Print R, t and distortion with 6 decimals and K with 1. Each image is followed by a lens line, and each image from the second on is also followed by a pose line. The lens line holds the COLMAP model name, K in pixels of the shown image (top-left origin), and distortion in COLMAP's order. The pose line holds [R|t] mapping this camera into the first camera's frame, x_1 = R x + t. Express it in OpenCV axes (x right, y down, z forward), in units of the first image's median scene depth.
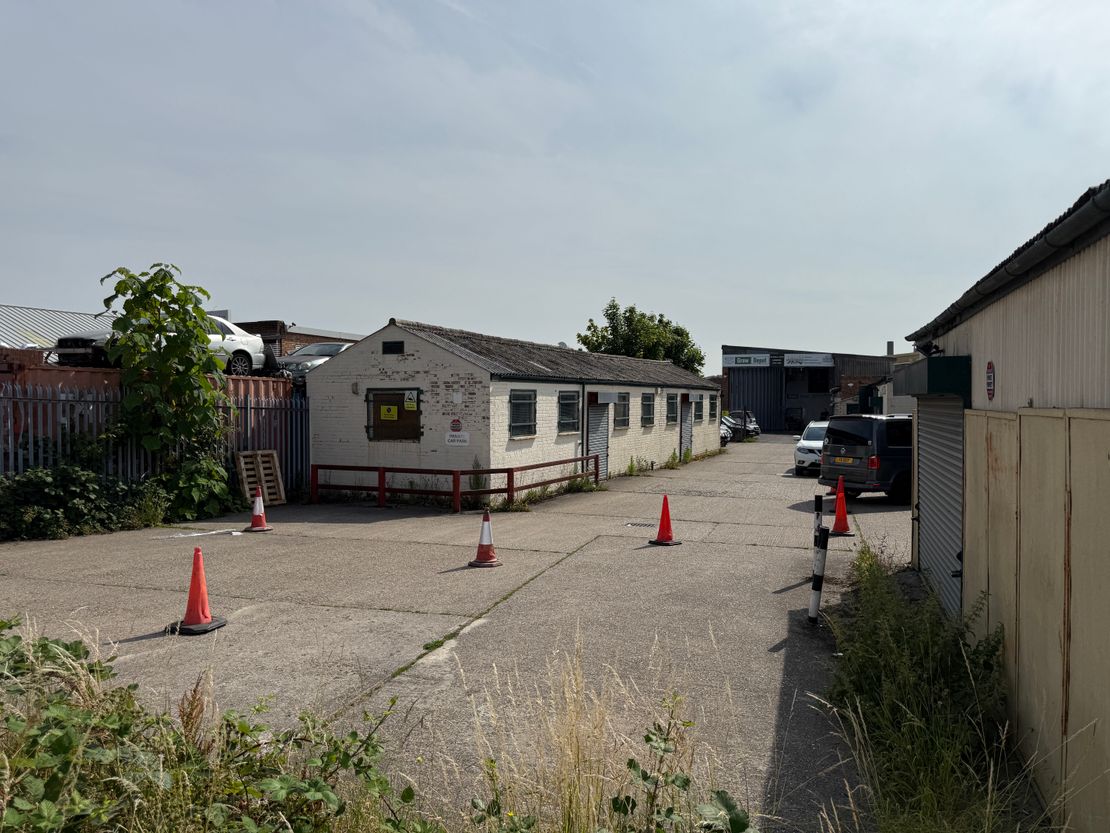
lens RADIAL K [[790.3, 0, 561.1], [0, 790.3, 413.7], [0, 0, 1]] dist [0.013756, 0.000308]
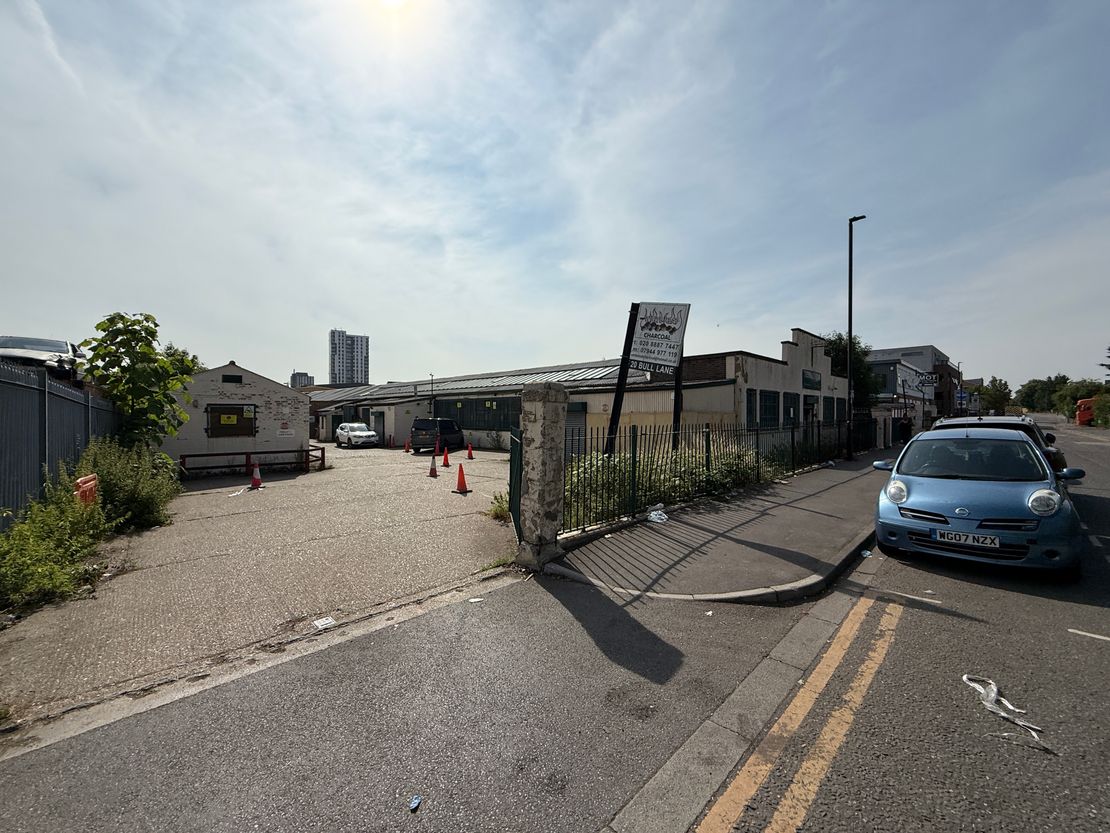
lens RADIAL K [[451.8, 0, 551.4], [0, 451.8, 417.8], [0, 0, 1]] dist [-0.003701, 0.000711]
pose [[0.454465, -0.009415, 0.890715, -0.740709], [0.017720, 0.999842, 0.001527, 0.005874], [-0.890588, 0.015090, 0.454560, -0.001167]]
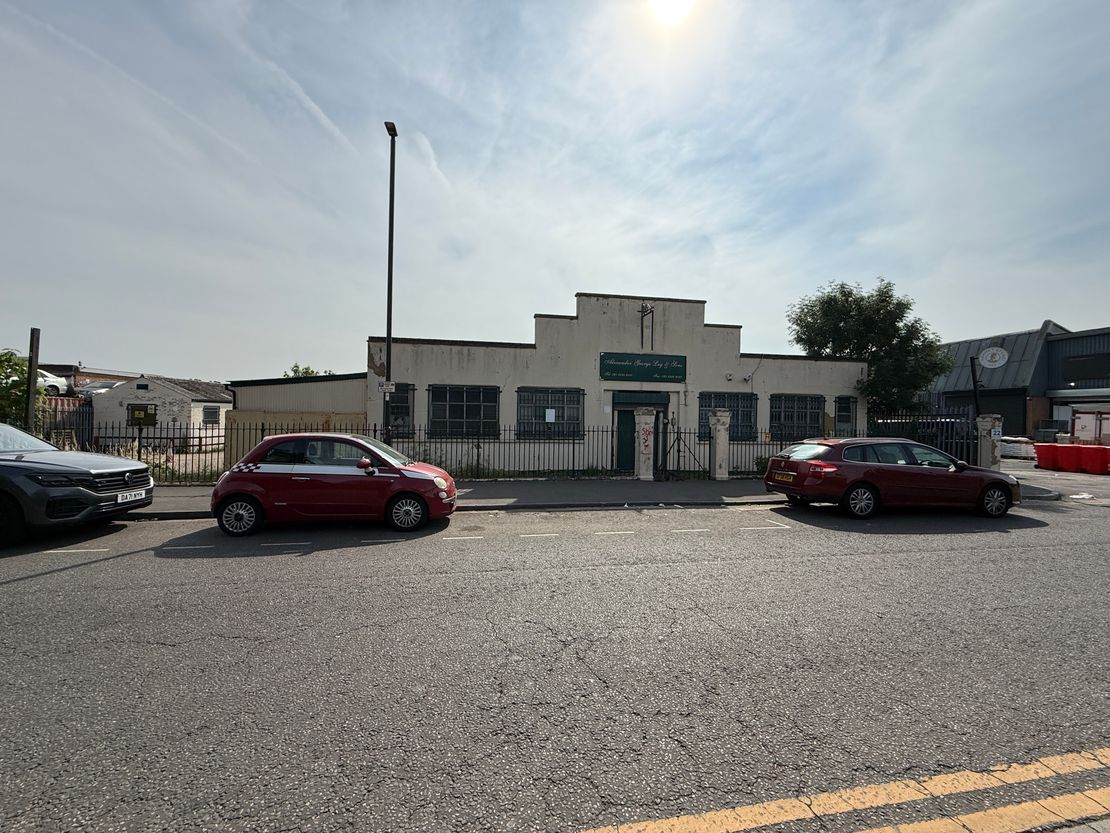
lens RADIAL K [[451.8, 0, 551.2], [0, 451.8, 417.5], [0, 0, 1]] dist [-0.003701, 0.000711]
pose [[0.886673, 0.011056, 0.462265, 0.248169], [-0.005800, 0.999901, -0.012791, 0.018125], [-0.462360, 0.008660, 0.886650, -0.752526]]
